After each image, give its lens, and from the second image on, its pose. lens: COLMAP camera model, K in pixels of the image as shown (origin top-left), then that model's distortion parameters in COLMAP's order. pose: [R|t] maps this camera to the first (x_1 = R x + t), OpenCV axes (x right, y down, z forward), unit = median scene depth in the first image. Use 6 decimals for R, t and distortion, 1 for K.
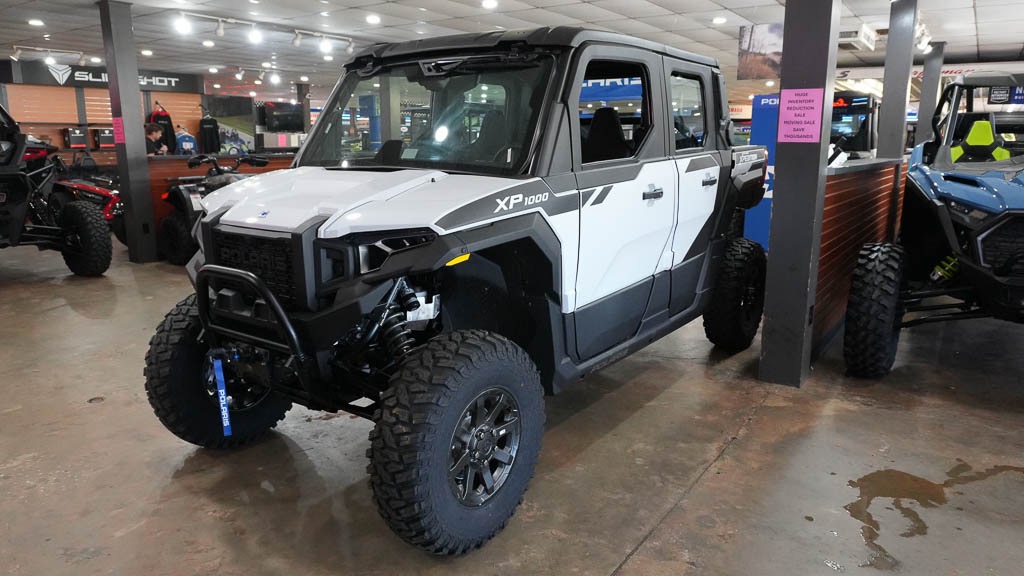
lens RADIAL K [[689.7, 0, 512.0], [0, 689.7, 288.0], [0, 0, 1]] dist [-0.028293, -0.000122]
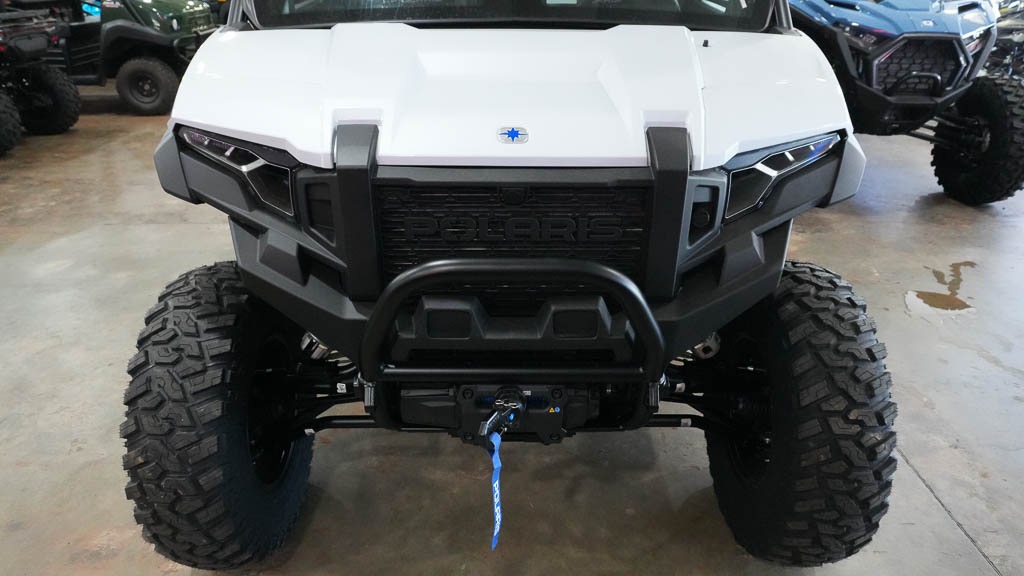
lens RADIAL K [[694.8, 0, 512.0], [0, 694.8, 288.0], [0, 0, 1]] dist [-0.003552, -0.000705]
pose [[0.793128, -0.252737, 0.554141, -0.564947], [0.107135, 0.953544, 0.281560, -0.121431], [-0.599559, -0.163945, 0.783359, 0.498126]]
